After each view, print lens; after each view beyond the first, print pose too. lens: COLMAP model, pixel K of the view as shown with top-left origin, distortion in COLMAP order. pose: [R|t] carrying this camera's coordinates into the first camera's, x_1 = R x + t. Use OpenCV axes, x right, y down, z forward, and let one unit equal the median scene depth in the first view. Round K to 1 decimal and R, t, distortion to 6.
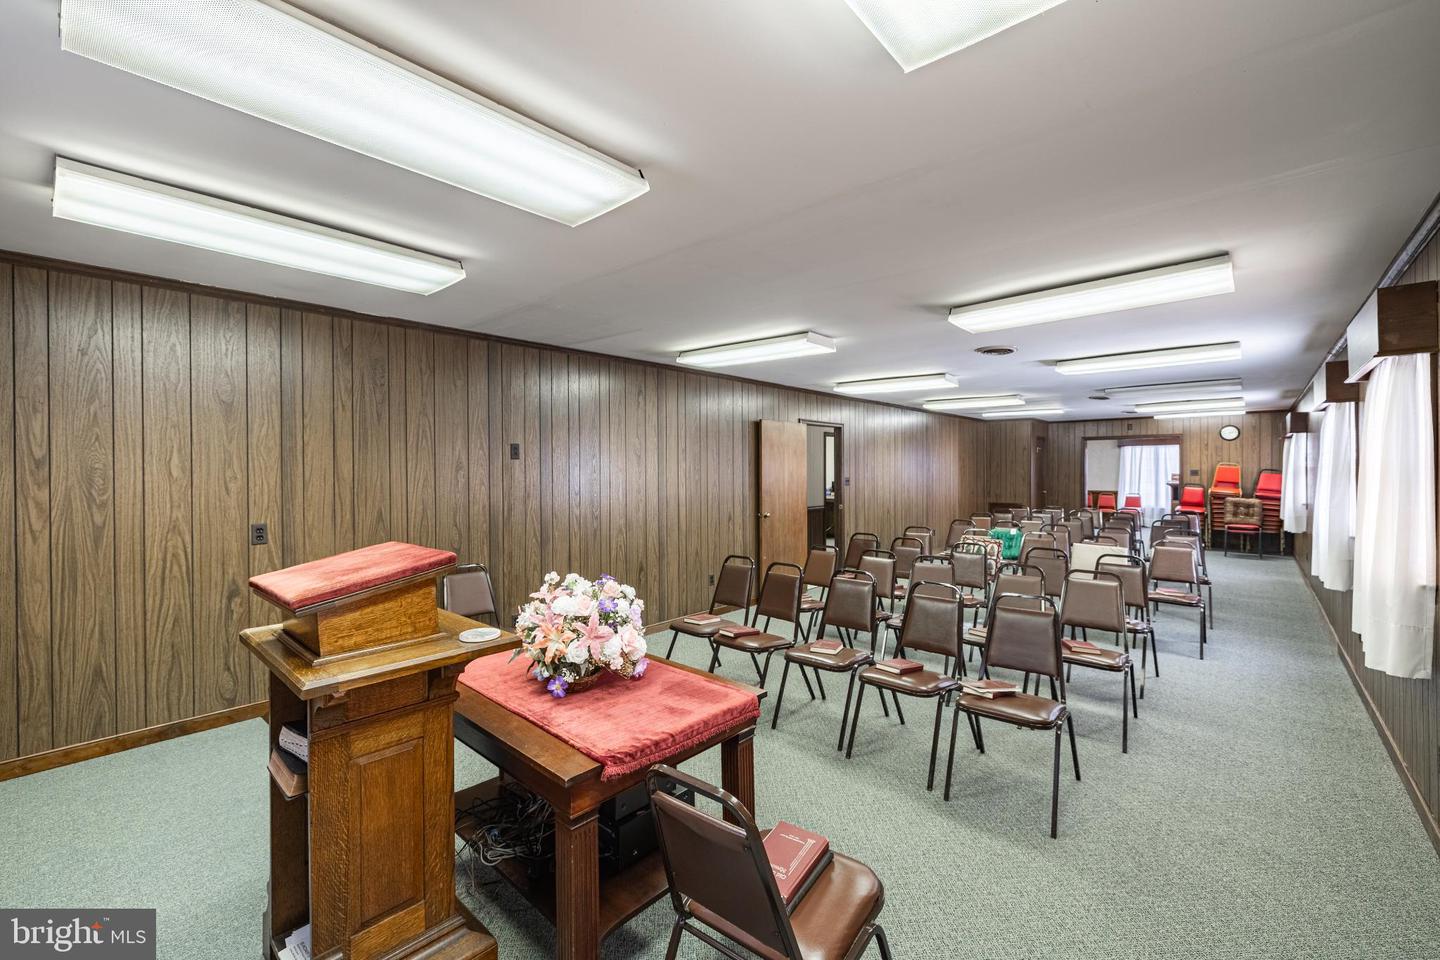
lens RADIAL K [[609.5, 0, 720.6], [0, 609.5, 475.3], [0, 0, 1]] dist [0.003243, -0.000779]
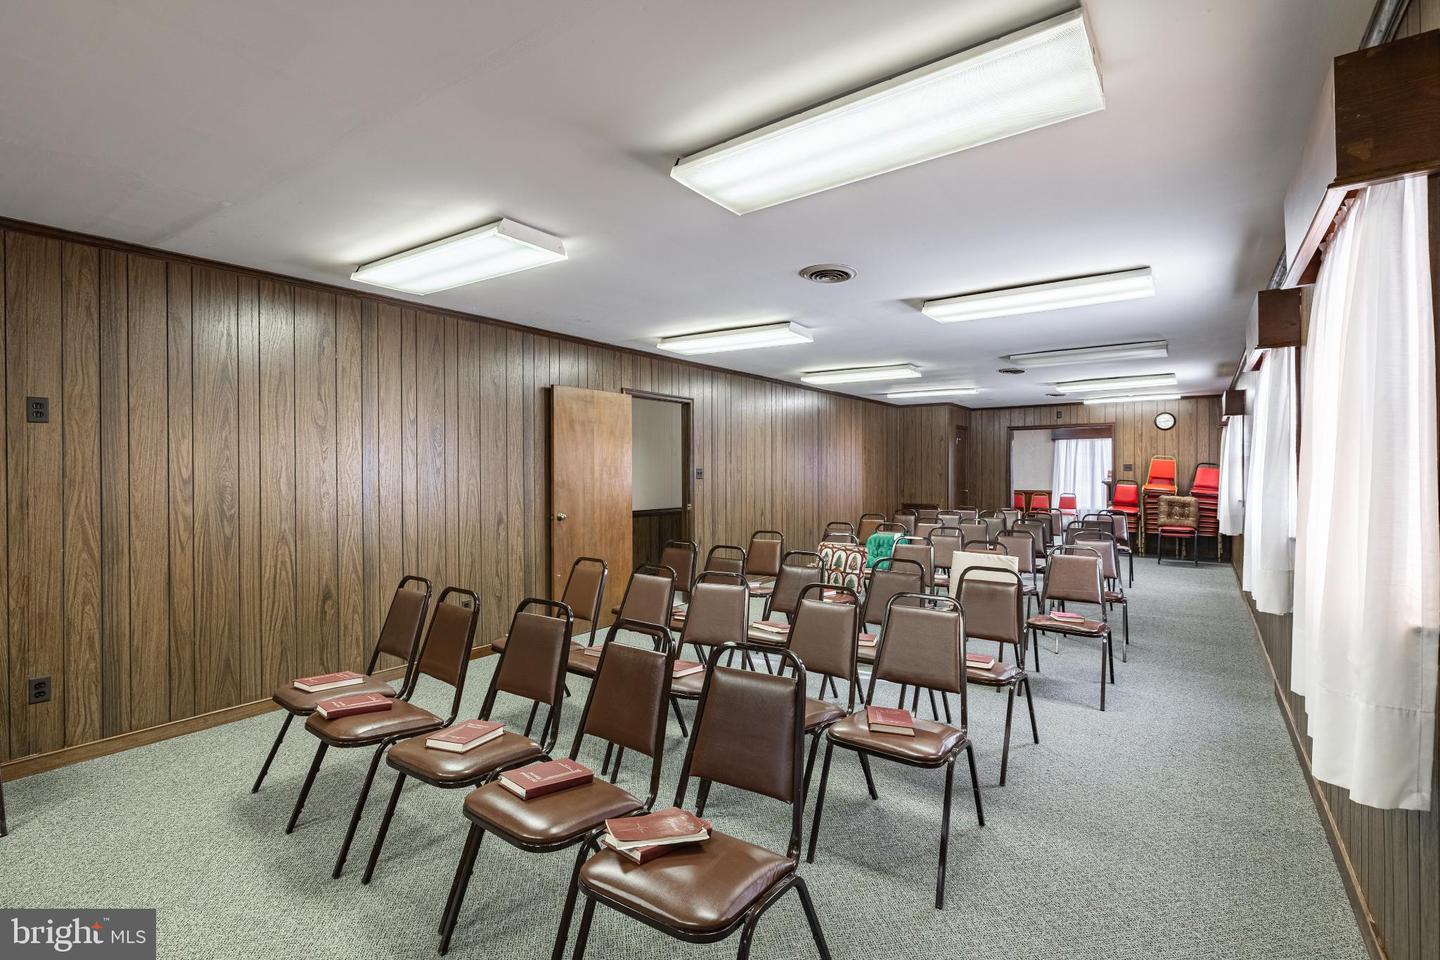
lens RADIAL K [[675.5, 0, 722.0], [0, 675.5, 480.3], [0, 0, 1]] dist [-0.006152, 0.001006]
pose [[0.995172, -0.000255, 0.098145, 0.184518], [0.000081, 0.999998, 0.001779, 0.020136], [-0.098145, -0.001763, 0.995171, 0.178026]]
